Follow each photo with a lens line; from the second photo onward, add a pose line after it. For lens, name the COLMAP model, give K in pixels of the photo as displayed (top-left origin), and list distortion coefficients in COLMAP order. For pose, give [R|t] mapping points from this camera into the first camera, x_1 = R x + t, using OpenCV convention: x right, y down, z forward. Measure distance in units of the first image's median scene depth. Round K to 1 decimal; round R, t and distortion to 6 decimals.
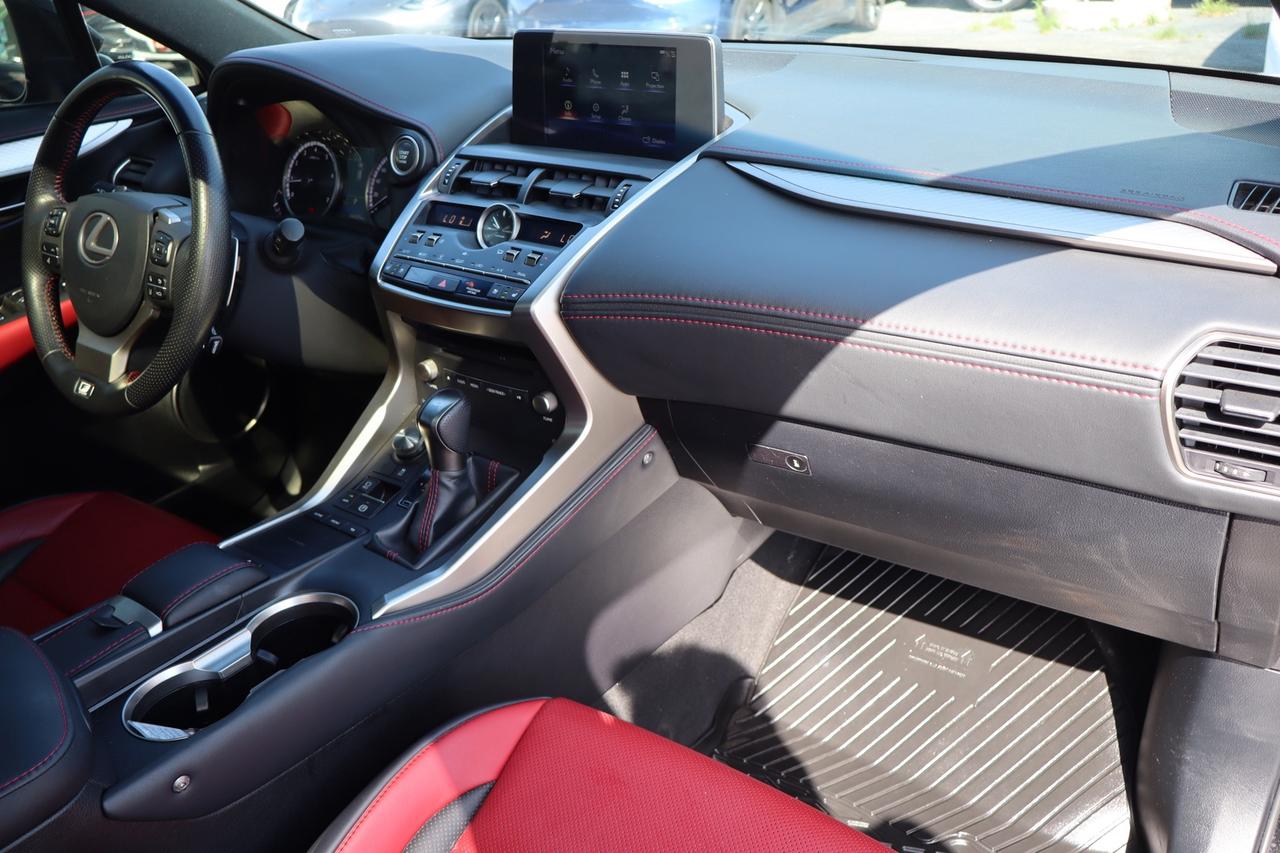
lens RADIAL K [[1070.5, 0, 640.0], [0, 1070.5, 426.5], [0, 0, 1]] dist [-0.014517, -0.005538]
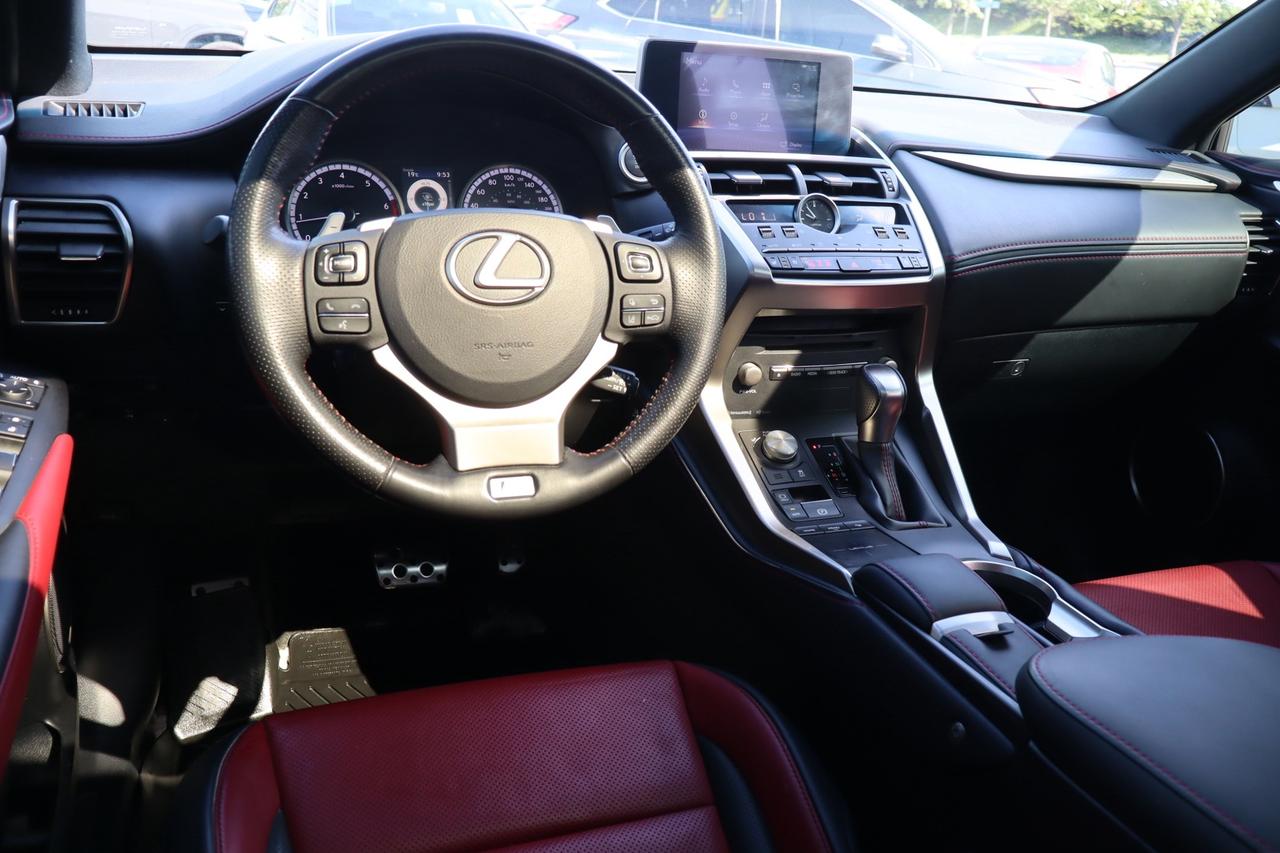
lens RADIAL K [[1056.9, 0, 640.0], [0, 1056.9, 426.5], [0, 0, 1]] dist [-0.004870, 0.002778]
pose [[0.526992, -0.205401, 0.824676, -1.039026], [0.282735, 0.957455, 0.057797, -0.090463], [-0.801462, 0.202706, 0.562645, 0.553494]]
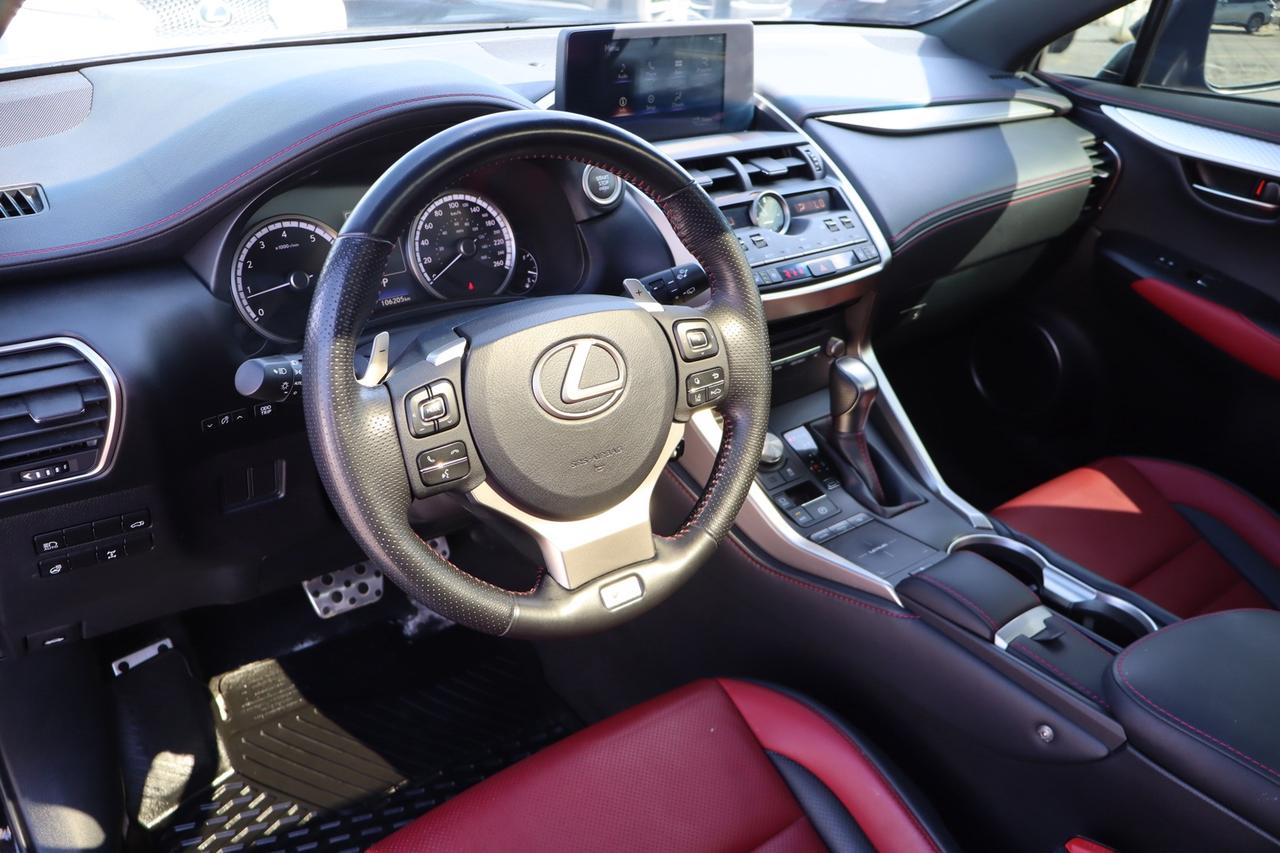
lens RADIAL K [[1056.9, 0, 640.0], [0, 1056.9, 426.5], [0, 0, 1]] dist [-0.004870, 0.002778]
pose [[0.252375, -0.396034, 0.882873, -1.080309], [0.365741, 0.883763, 0.291884, -0.325677], [-0.895846, 0.249238, 0.367885, 0.725929]]
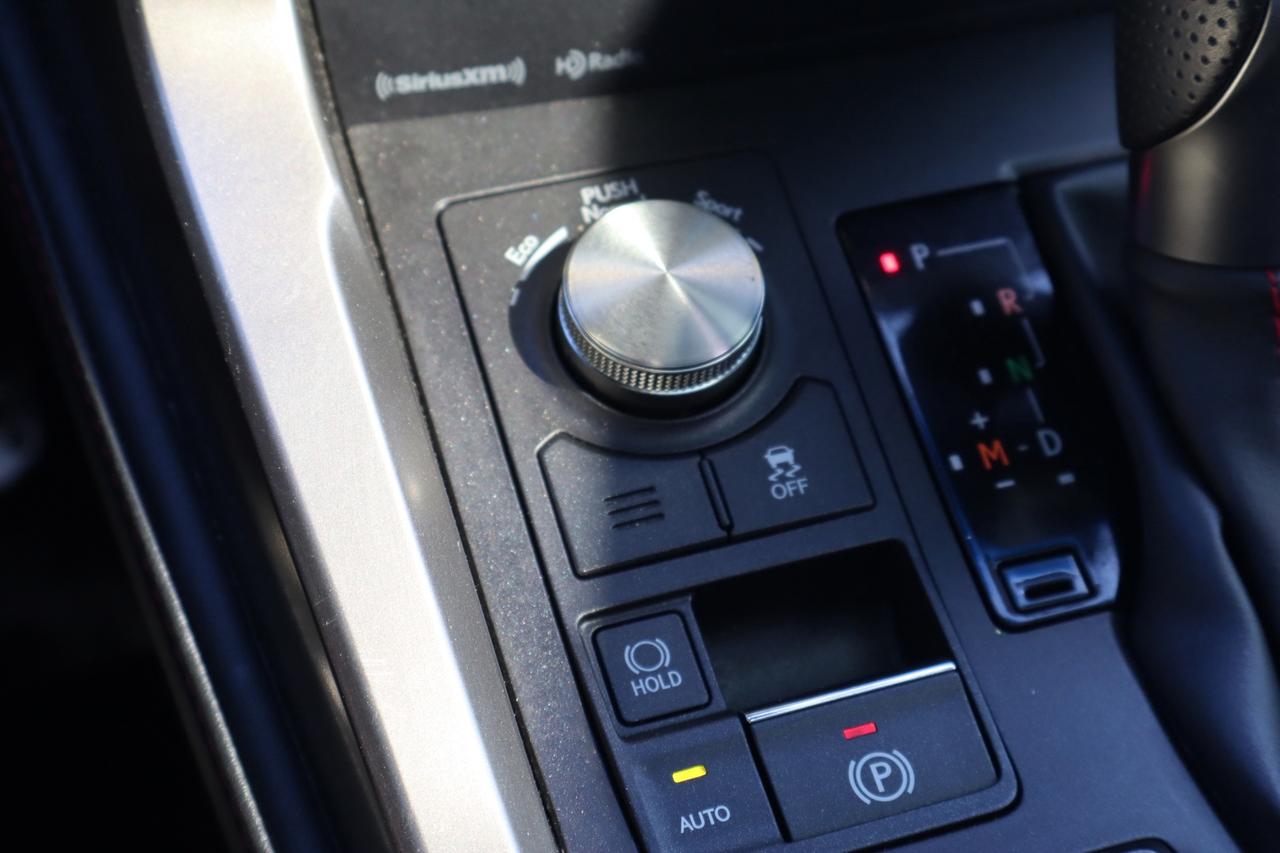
lens RADIAL K [[2368.5, 0, 640.0], [0, 2368.5, 426.5], [0, 0, 1]] dist [0.015220, -0.024933]
pose [[0.566170, -0.467151, 0.679133, -0.455212], [0.353922, 0.881860, 0.311547, -0.078497], [-0.744440, 0.063971, 0.664618, 0.754360]]
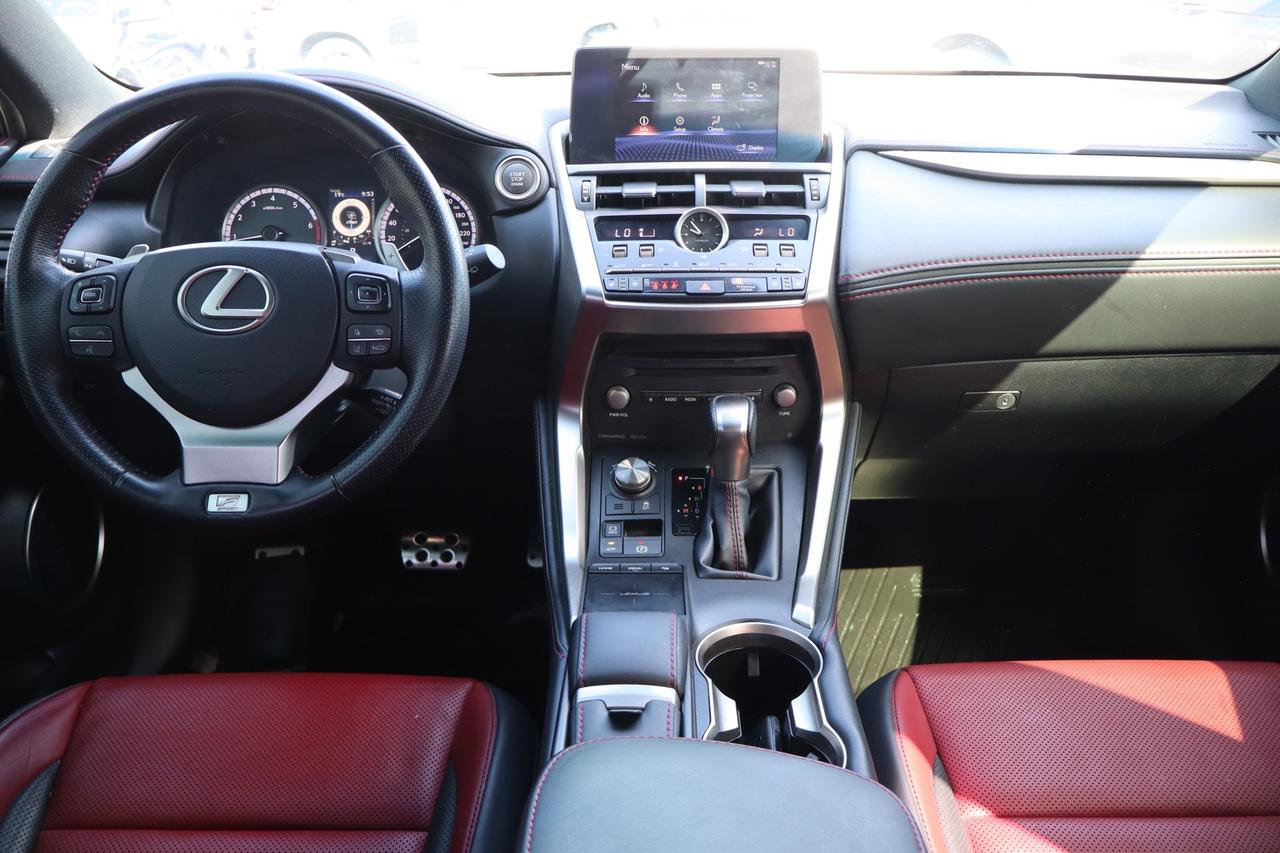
lens RADIAL K [[1070.5, 0, 640.0], [0, 1070.5, 426.5], [0, 0, 1]] dist [-0.014517, -0.005538]
pose [[0.808717, -0.180570, 0.559795, -0.701431], [0.229885, 0.973047, -0.018236, -0.007302], [-0.541414, 0.143436, 0.828430, 0.227202]]
